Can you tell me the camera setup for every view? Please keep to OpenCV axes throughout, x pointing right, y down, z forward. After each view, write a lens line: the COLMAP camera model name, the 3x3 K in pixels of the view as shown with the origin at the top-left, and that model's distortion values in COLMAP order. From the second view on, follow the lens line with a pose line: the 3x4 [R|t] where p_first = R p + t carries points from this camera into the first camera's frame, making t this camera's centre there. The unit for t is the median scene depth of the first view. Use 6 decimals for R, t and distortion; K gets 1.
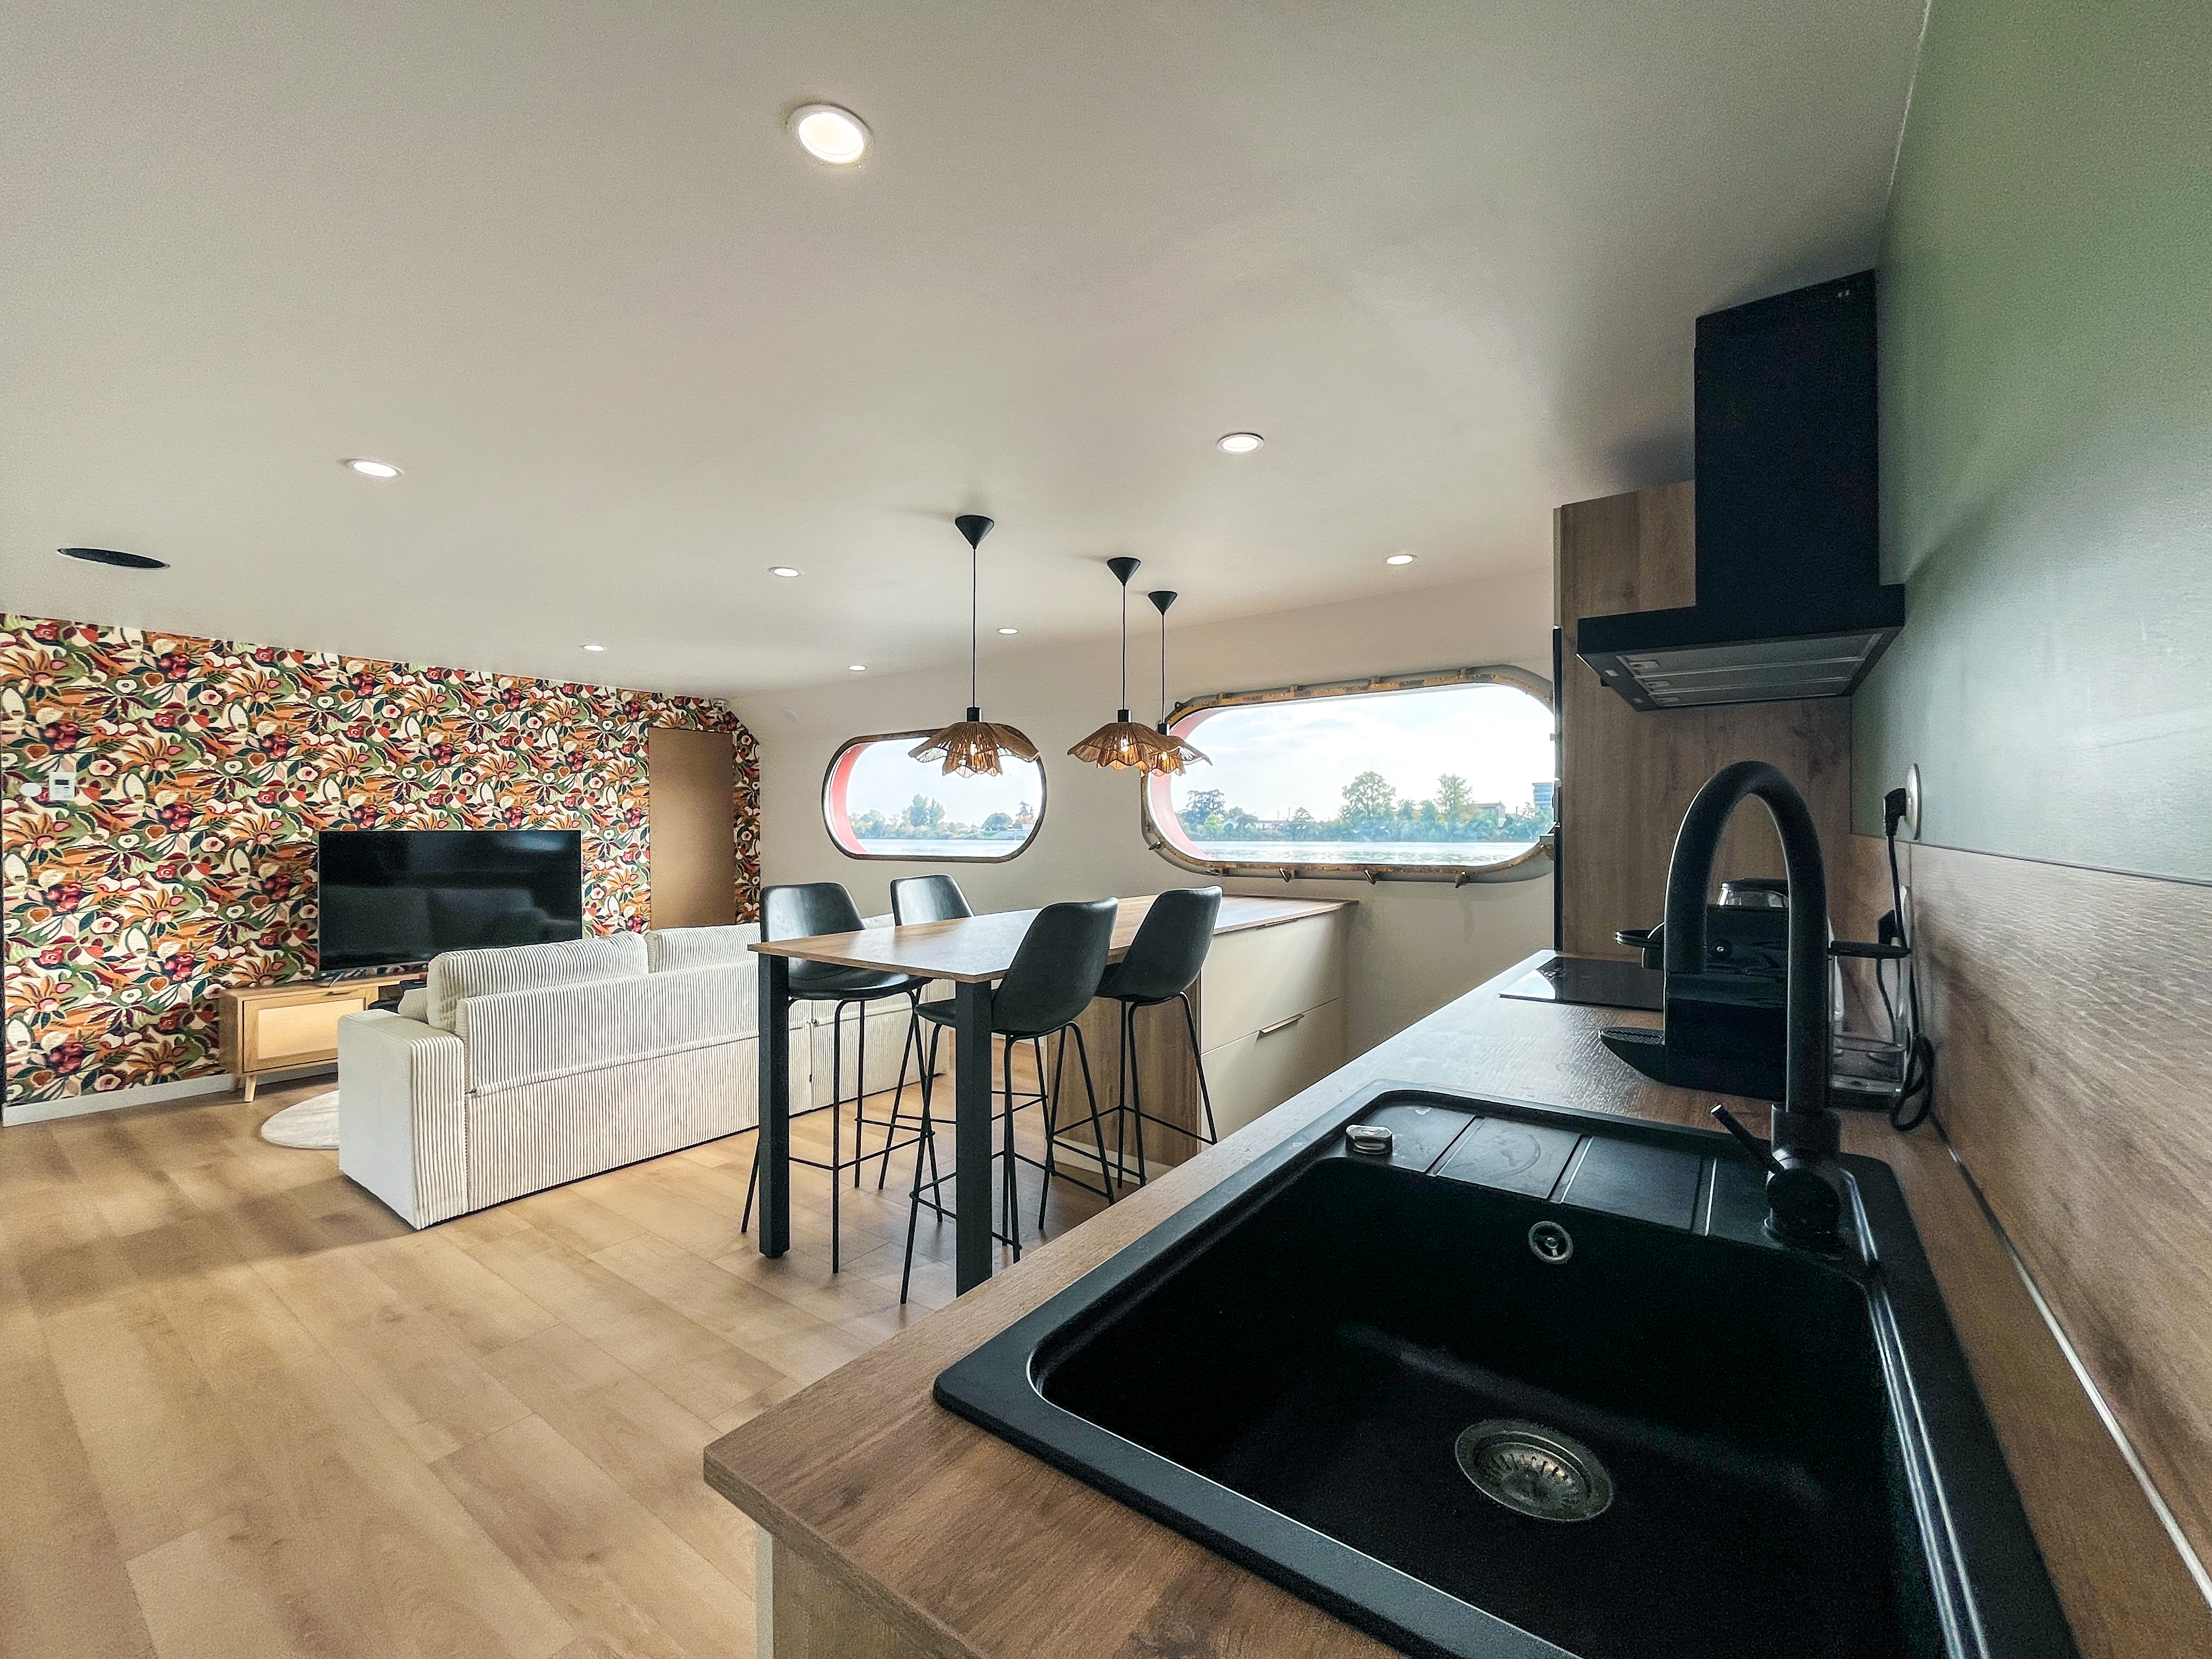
lens RADIAL K [[899.3, 0, 1091.5], [0, 899.3, 829.2], [0, 0, 1]] dist [-0.000485, 0.000500]
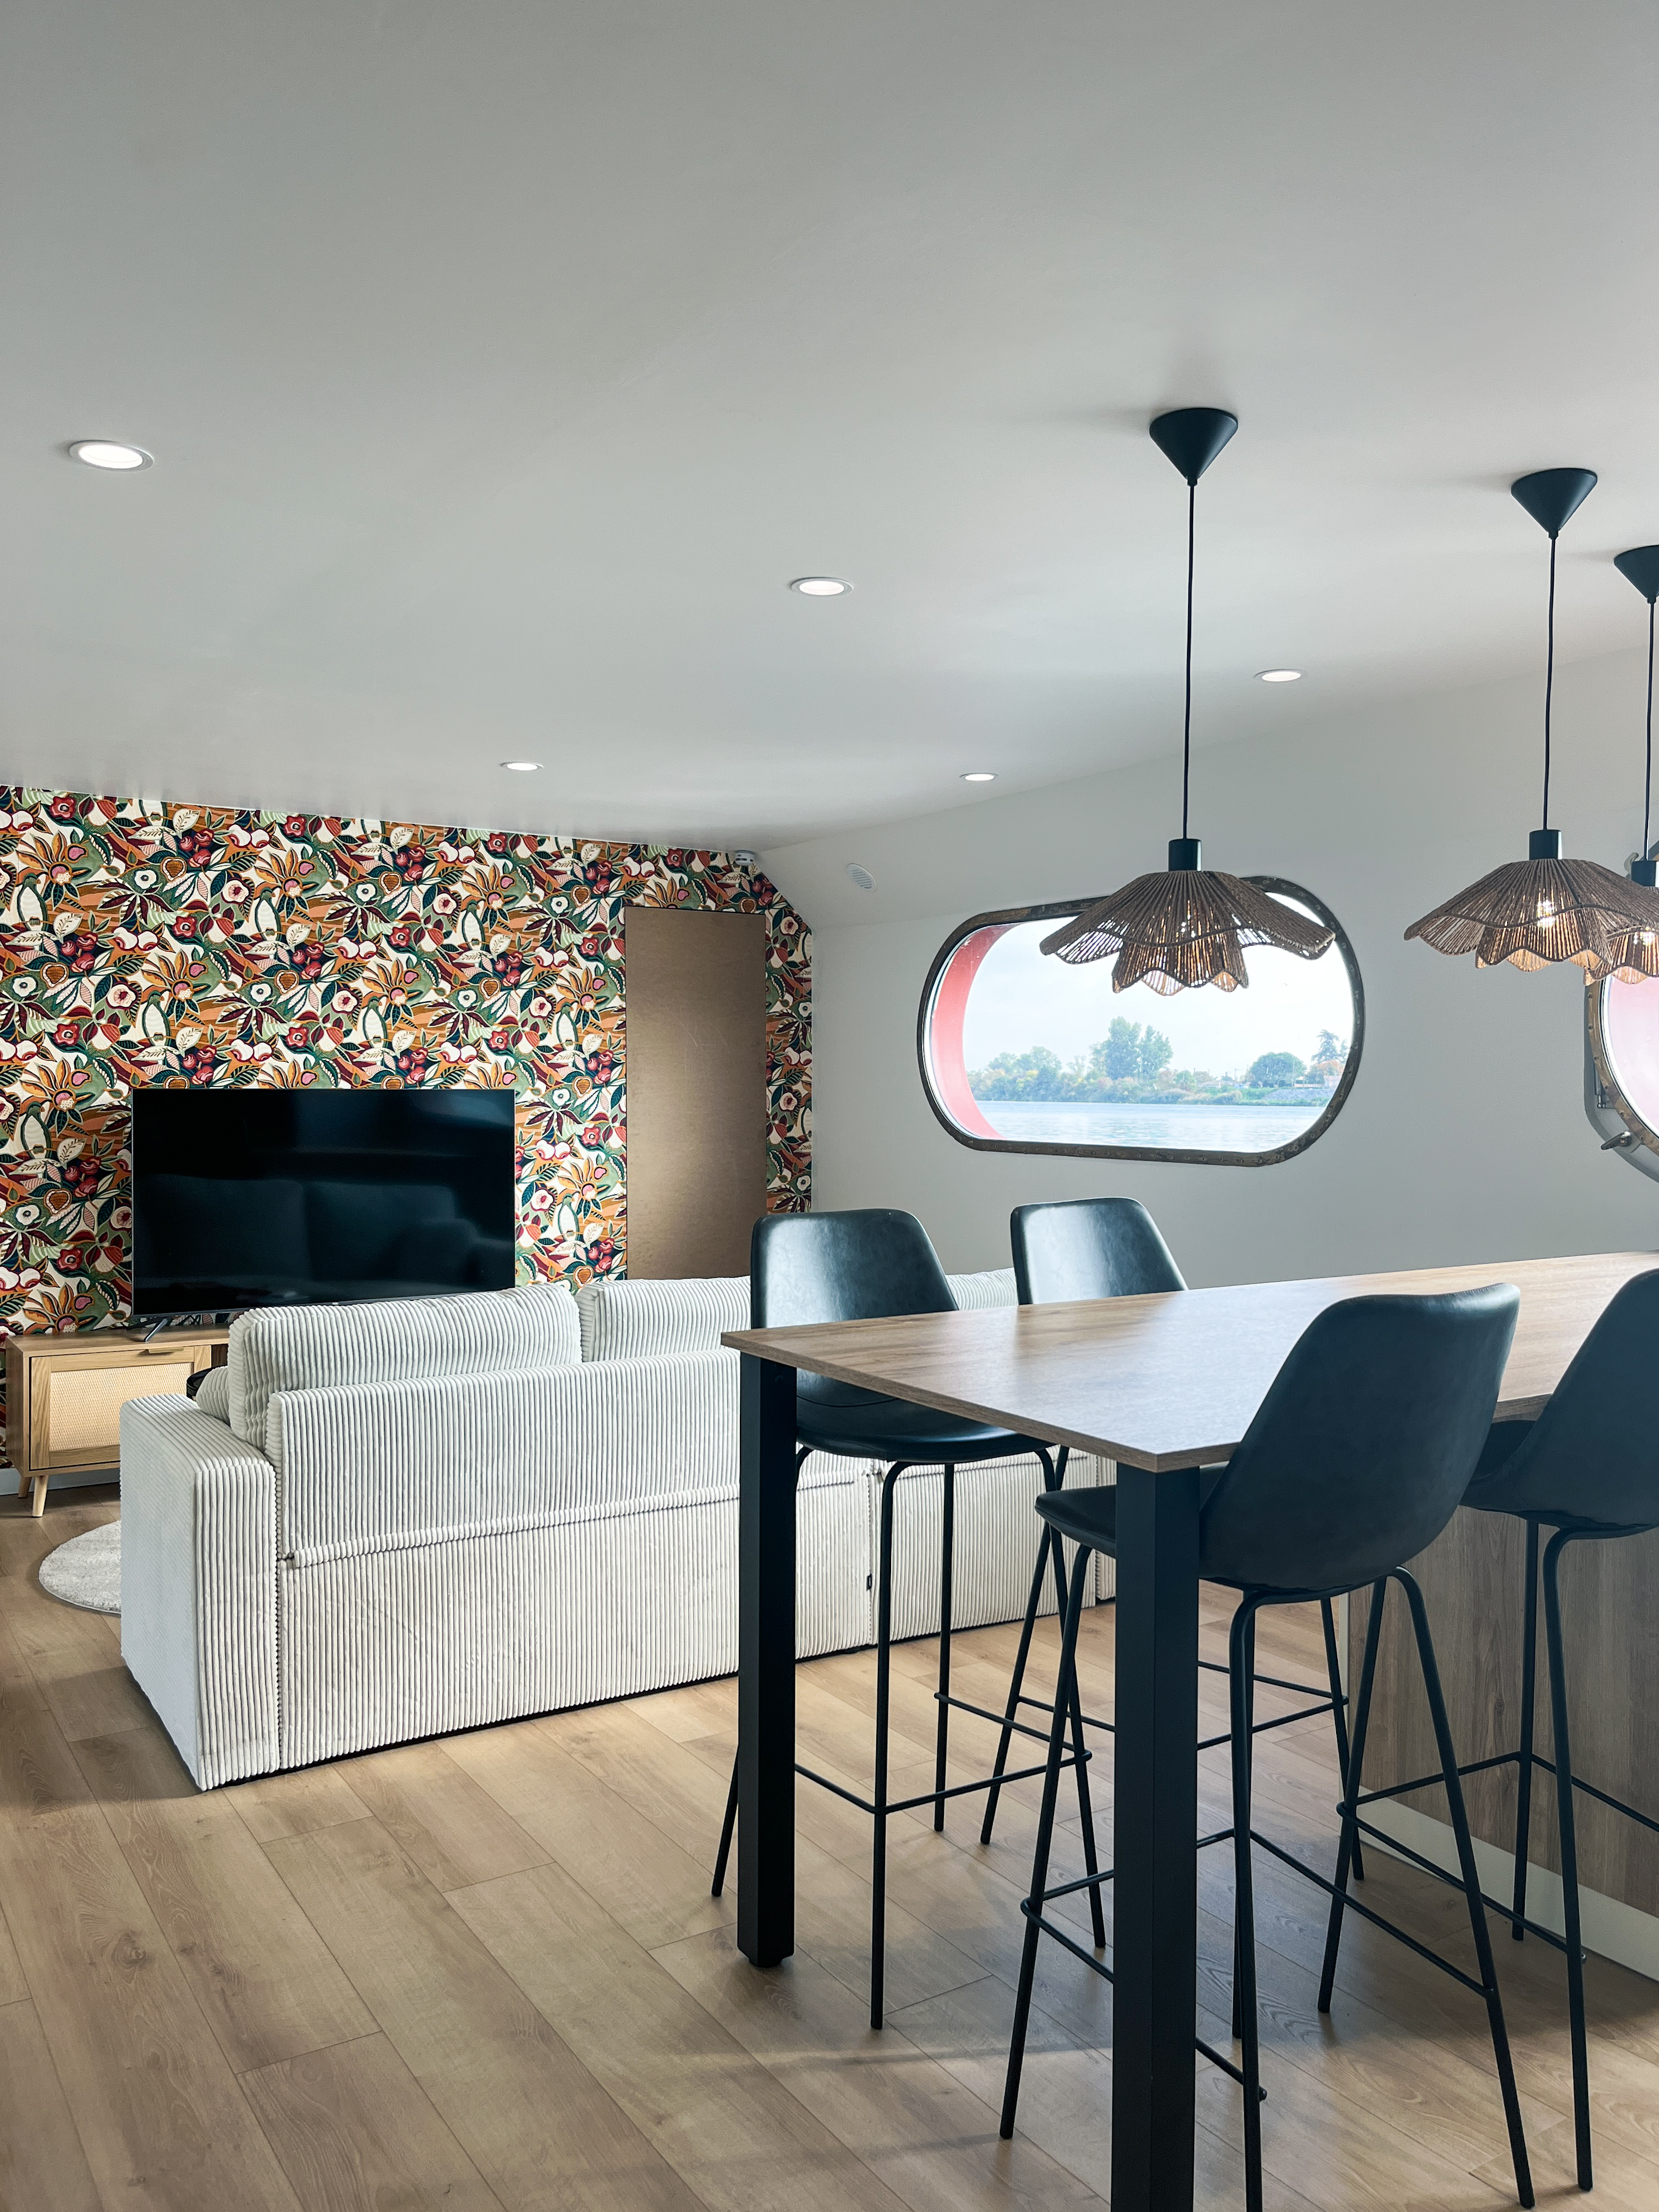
lens RADIAL K [[1677.9, 0, 838.6], [0, 1677.9, 1123.7], [0, 0, 1]] dist [0.040718, -0.046297]
pose [[0.936141, 0.016545, -0.351236, 0.004567], [-0.008195, 0.999648, 0.025247, -0.009976], [0.351530, -0.020756, 0.935947, 0.114993]]
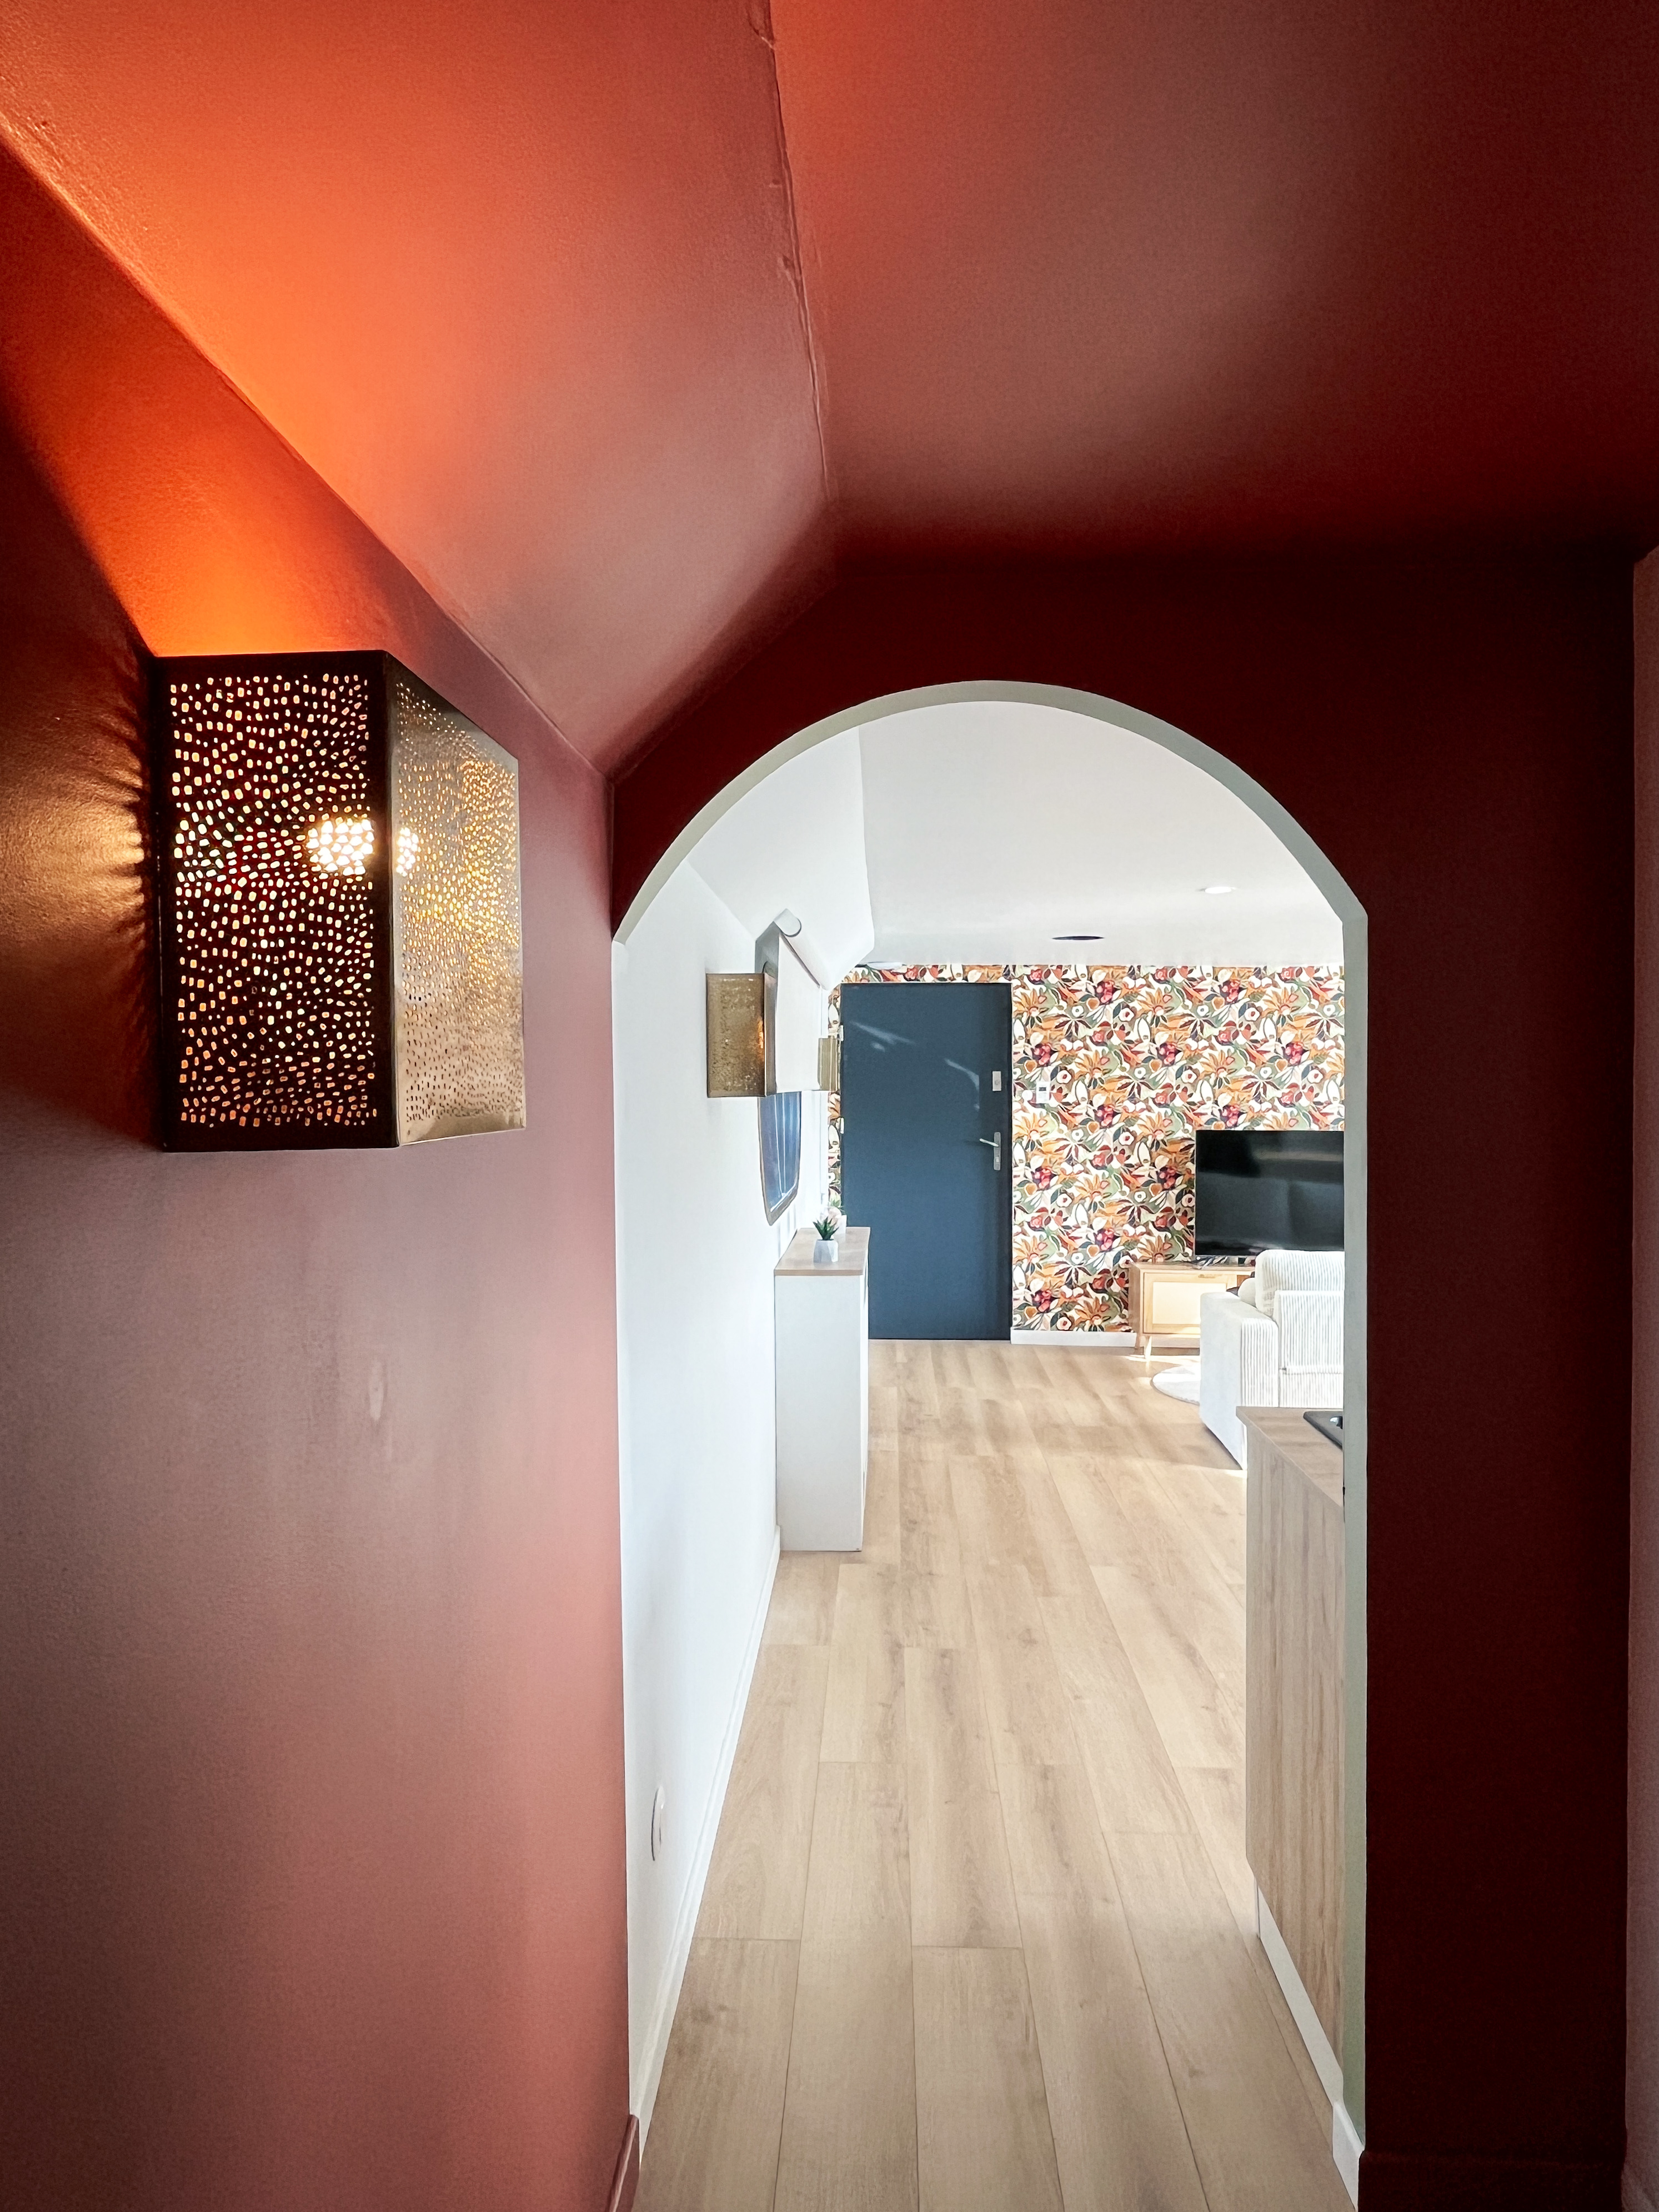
lens RADIAL K [[1391.7, 0, 823.6], [0, 1391.7, 1102.9], [0, 0, 1]] dist [-0.010621, 0.000424]
pose [[0.551578, 0.018257, -0.833923, 0.447012], [-0.007125, 0.999827, 0.017176, -0.078846], [0.834093, -0.003533, 0.551613, -0.465244]]
